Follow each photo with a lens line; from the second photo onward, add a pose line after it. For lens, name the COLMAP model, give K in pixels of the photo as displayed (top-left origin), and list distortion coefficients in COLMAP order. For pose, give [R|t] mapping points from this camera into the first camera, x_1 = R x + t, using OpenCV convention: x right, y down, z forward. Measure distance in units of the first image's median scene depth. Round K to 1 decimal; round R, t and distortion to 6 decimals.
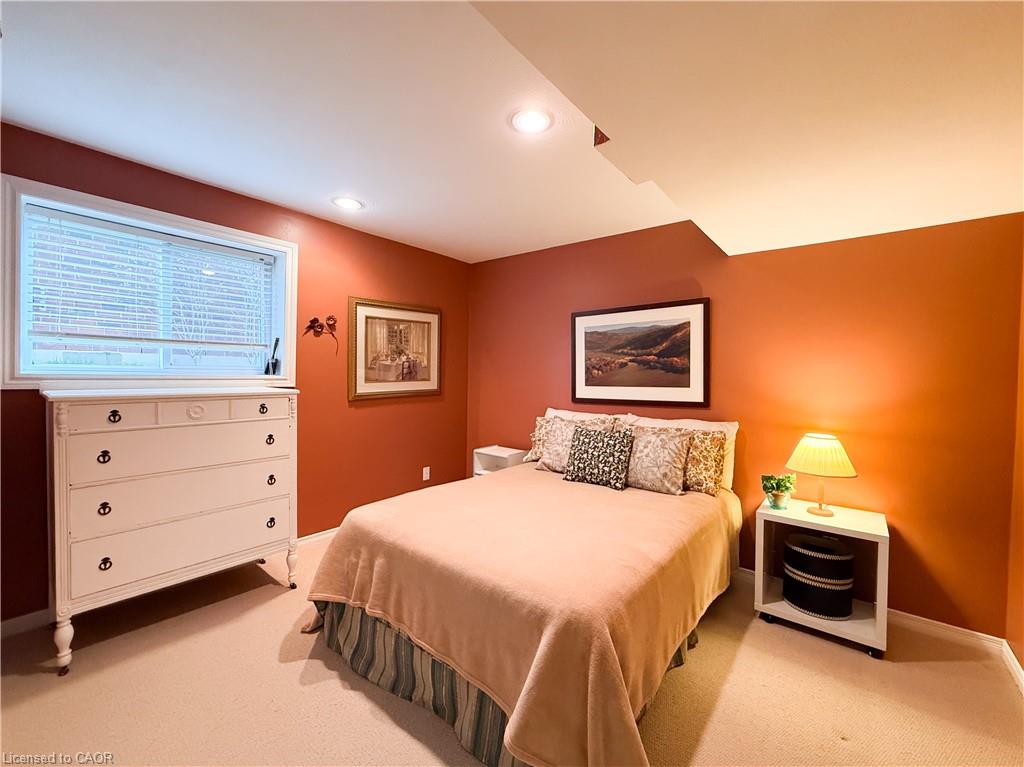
lens RADIAL K [[401.9, 0, 513.5], [0, 401.9, 382.2], [0, 0, 1]] dist [0.001486, -0.000050]
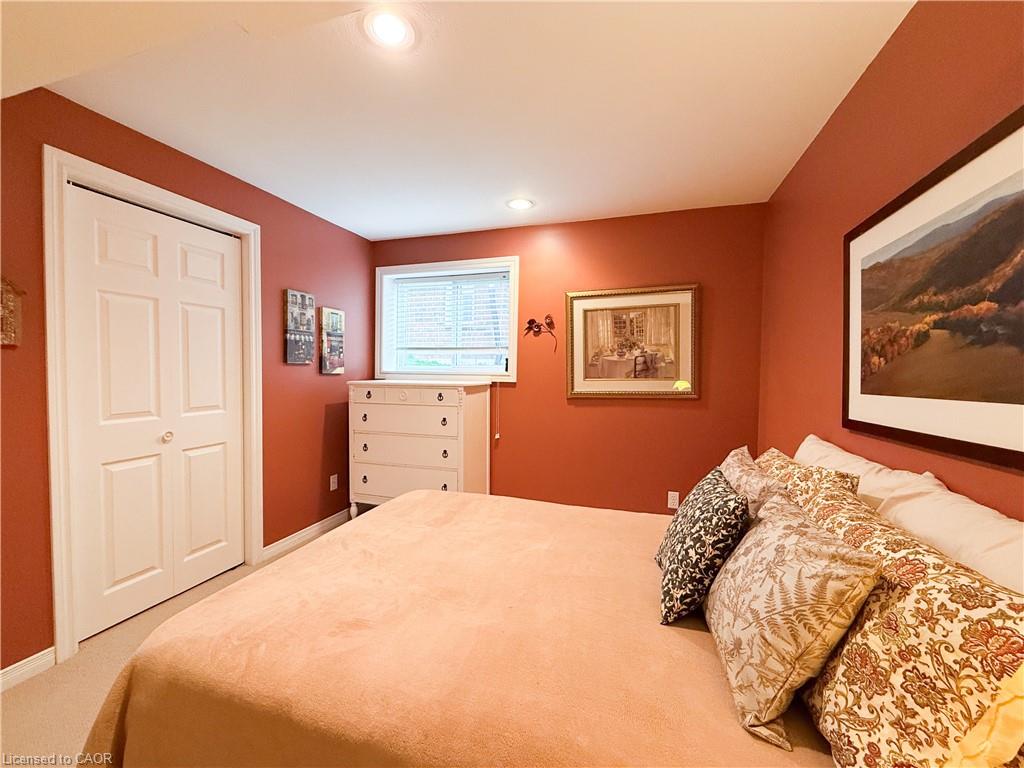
lens RADIAL K [[401.9, 0, 513.5], [0, 401.9, 382.7], [0, 0, 1]] dist [0.001486, -0.000050]
pose [[0.394707, 0.016742, -0.918654, 0.432222], [-0.023938, 0.999682, 0.007934, 0.003313], [0.918495, 0.018860, 0.394983, 0.476910]]
